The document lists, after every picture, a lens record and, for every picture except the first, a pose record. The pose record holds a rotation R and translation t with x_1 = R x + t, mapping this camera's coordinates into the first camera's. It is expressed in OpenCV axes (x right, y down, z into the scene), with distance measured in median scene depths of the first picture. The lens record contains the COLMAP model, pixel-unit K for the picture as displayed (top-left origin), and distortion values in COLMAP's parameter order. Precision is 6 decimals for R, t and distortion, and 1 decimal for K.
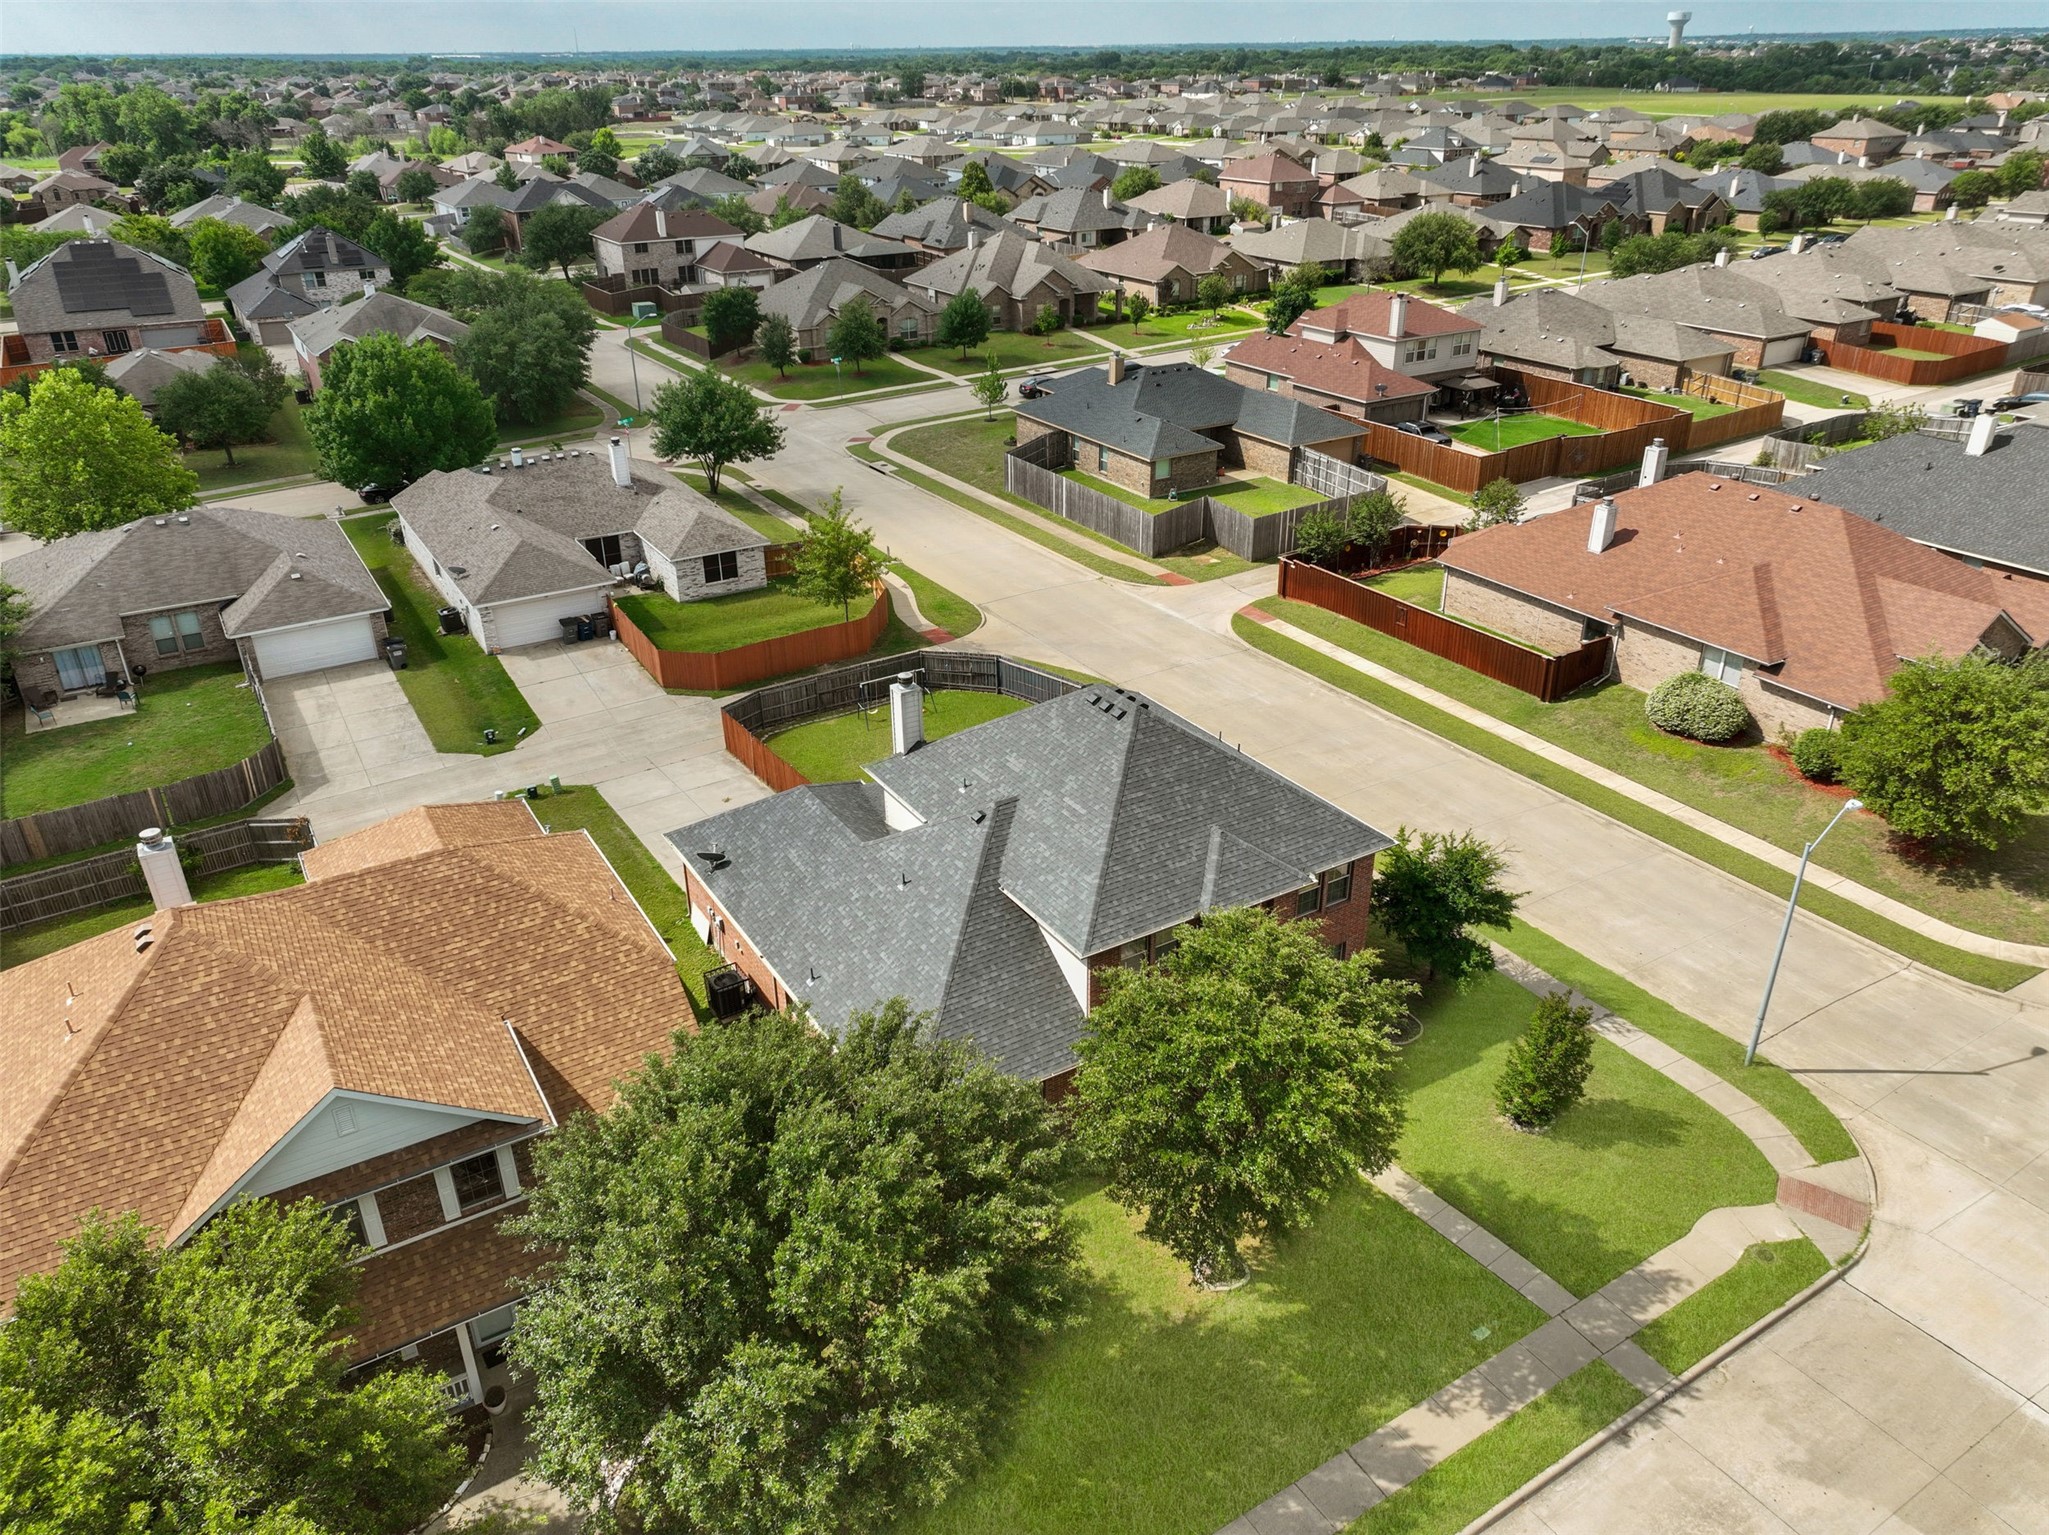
lens RADIAL K [[1456.7, 0, 1024.5], [0, 1456.7, 767.5], [0, 0, 1]] dist [-0.005790, 0.029078]
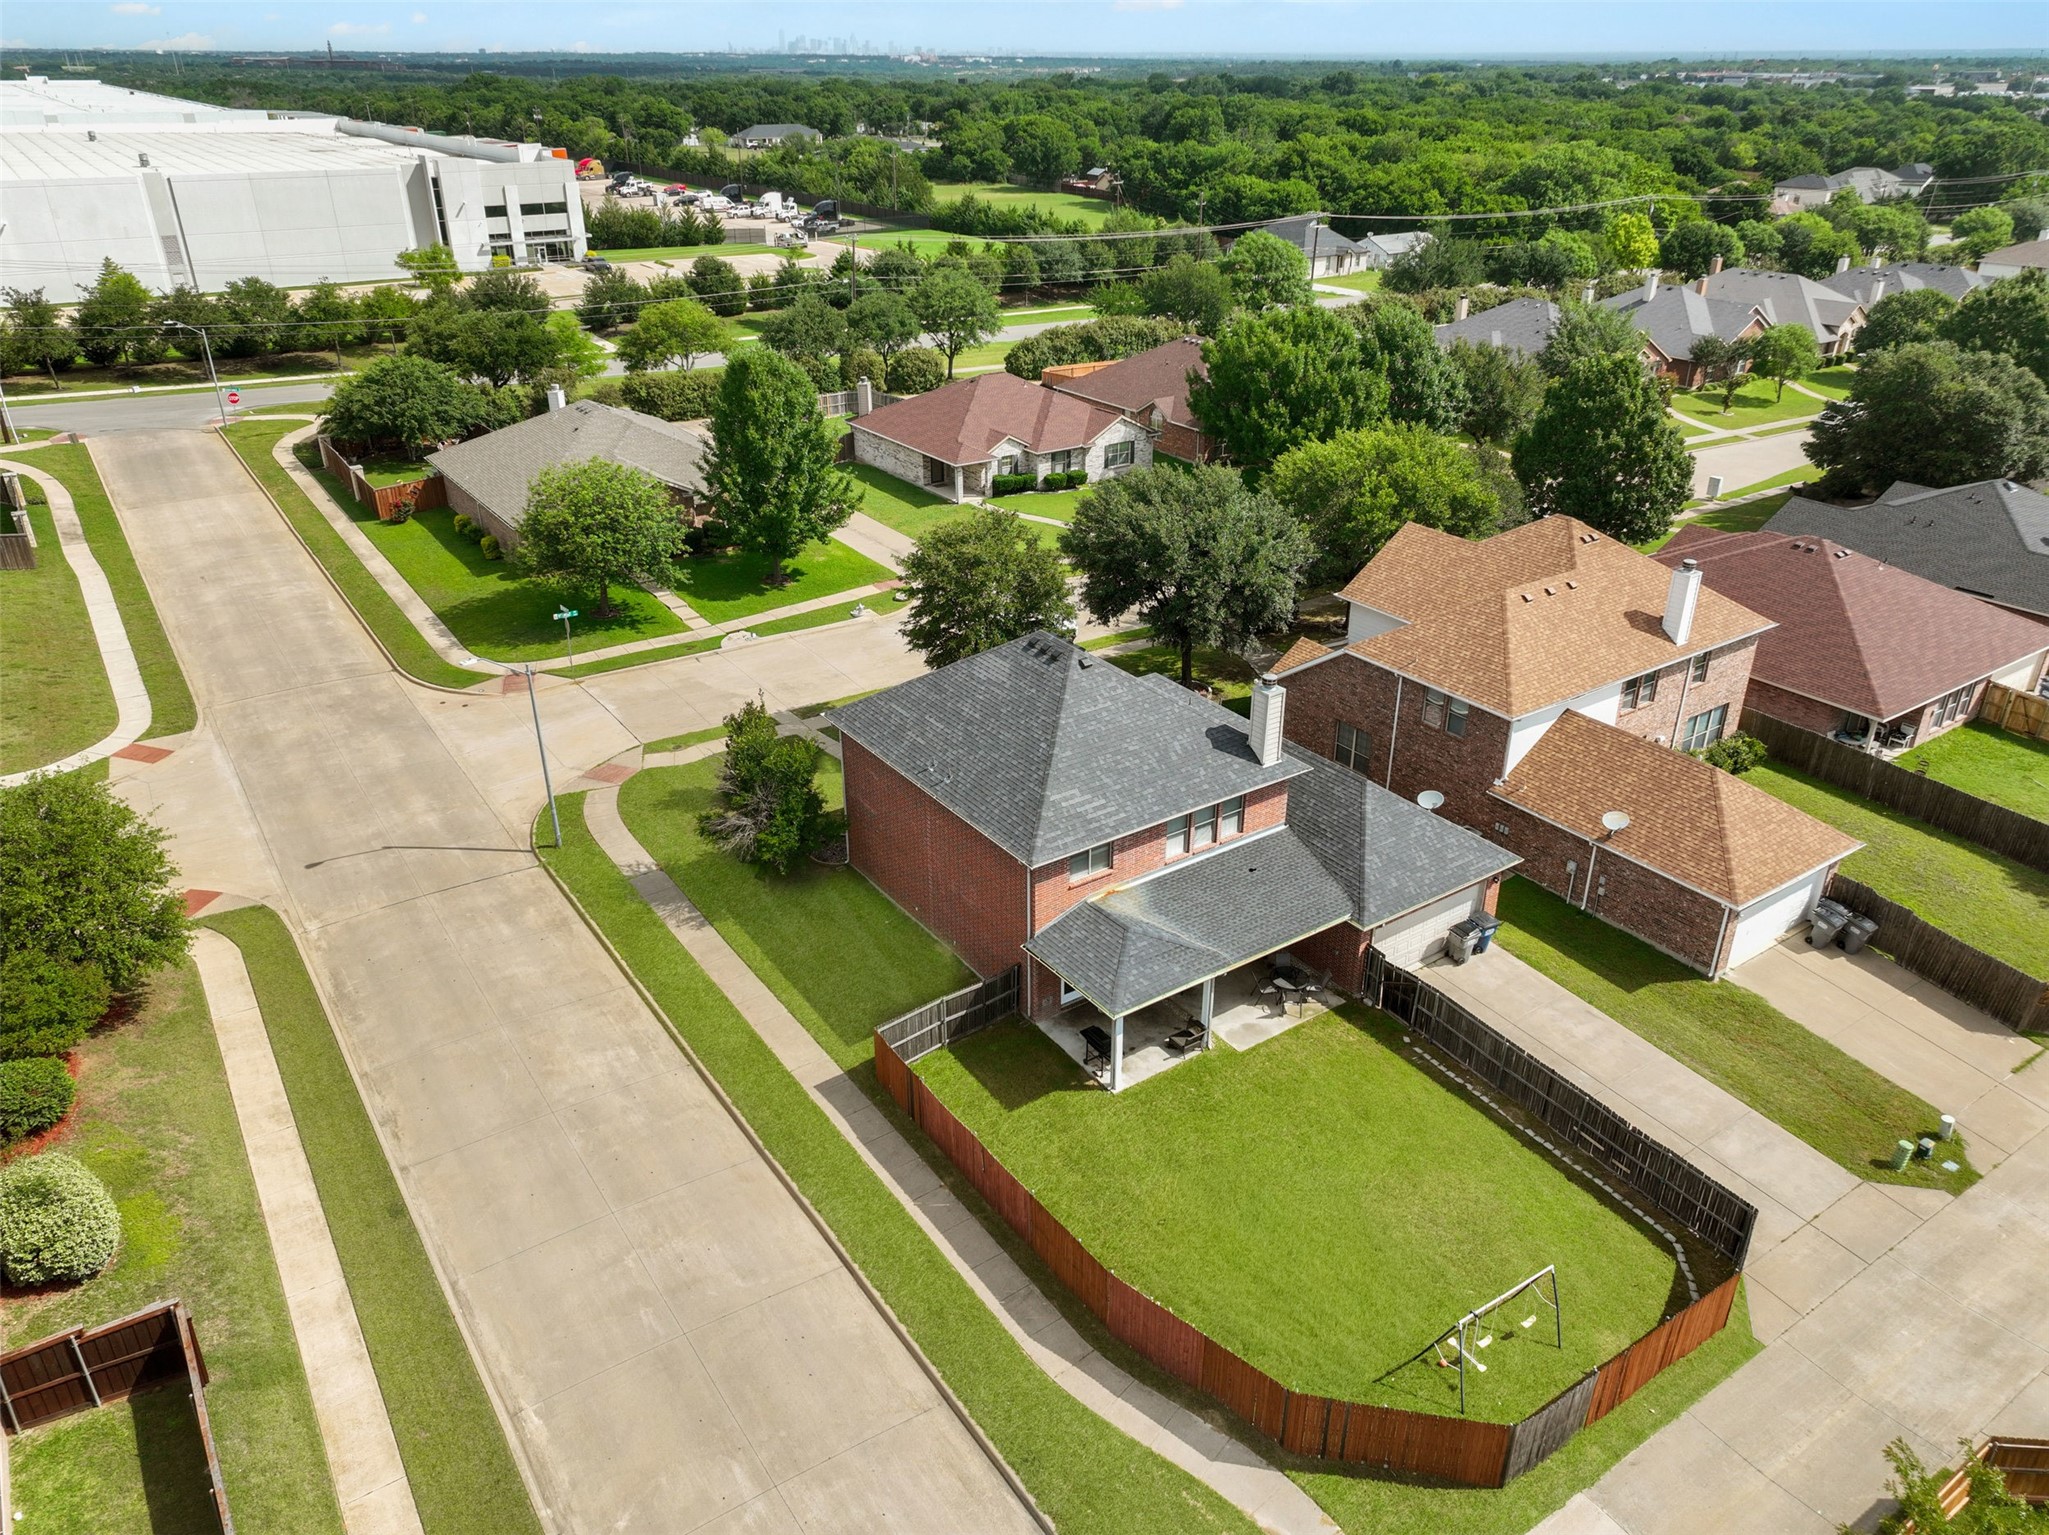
lens RADIAL K [[1439.4, 0, 1024.5], [0, 1439.4, 767.5], [0, 0, 1]] dist [0.007232, 0.004627]
pose [[-0.998849, 0.028488, -0.038579, 0.098173], [-0.013705, 0.601340, 0.798876, -0.622233], [0.045957, 0.798486, -0.600257, 1.249989]]
